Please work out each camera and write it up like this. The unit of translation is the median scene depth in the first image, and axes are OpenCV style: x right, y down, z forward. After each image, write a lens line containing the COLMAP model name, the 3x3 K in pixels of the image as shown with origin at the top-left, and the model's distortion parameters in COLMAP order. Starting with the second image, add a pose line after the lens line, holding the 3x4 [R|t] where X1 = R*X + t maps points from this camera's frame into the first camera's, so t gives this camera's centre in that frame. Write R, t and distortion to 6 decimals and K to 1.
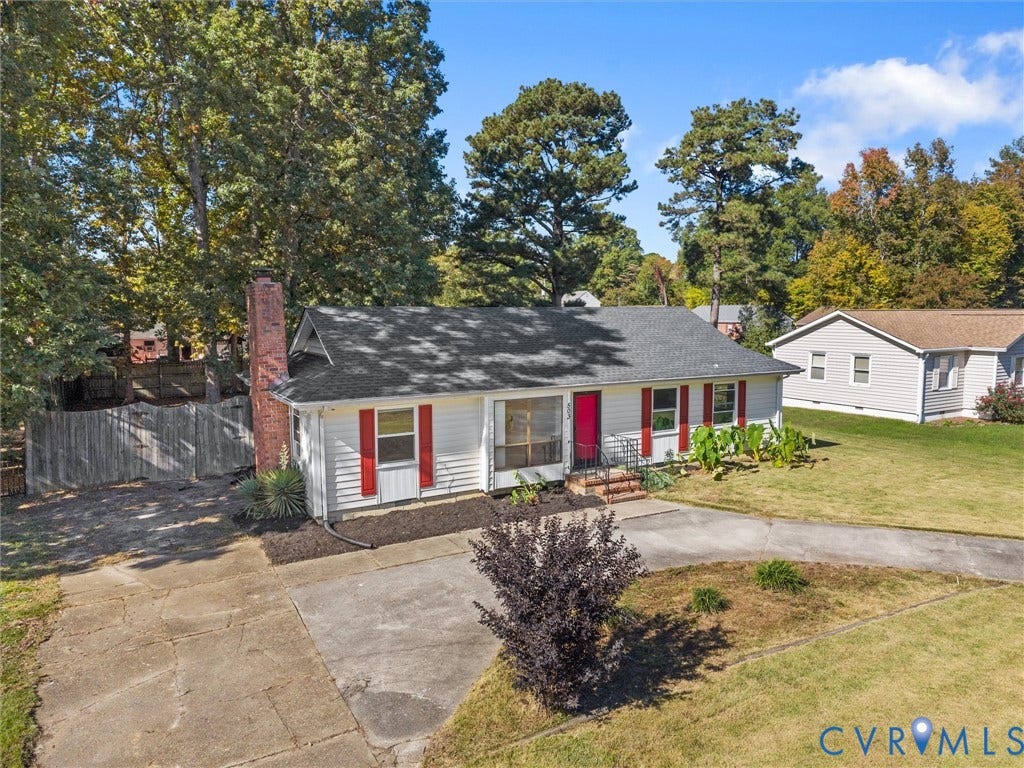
lens RADIAL K [[683.8, 0, 512.6], [0, 683.8, 381.4], [0, 0, 1]] dist [0.041999, -0.051658]
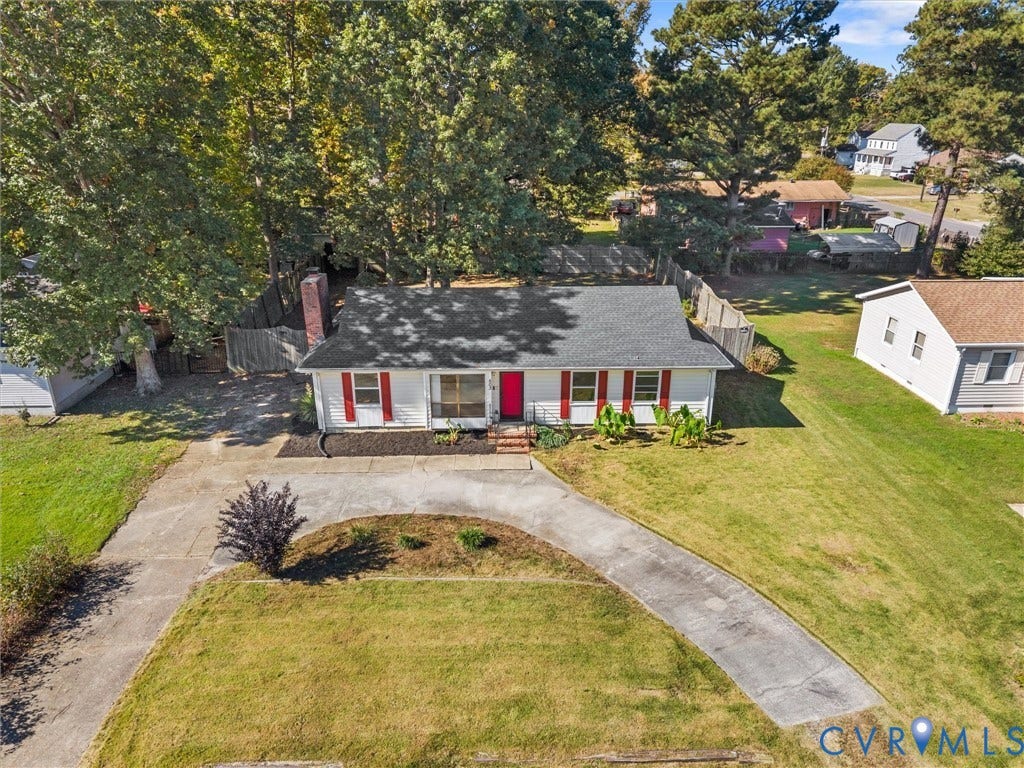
lens RADIAL K [[683.8, 0, 512.6], [0, 683.8, 381.4], [0, 0, 1]] dist [0.041999, -0.051658]
pose [[0.883536, 0.179418, -0.432635, 0.692365], [-0.053402, 0.956284, 0.287521, -0.351666], [0.465308, -0.230931, 0.854493, -0.183525]]
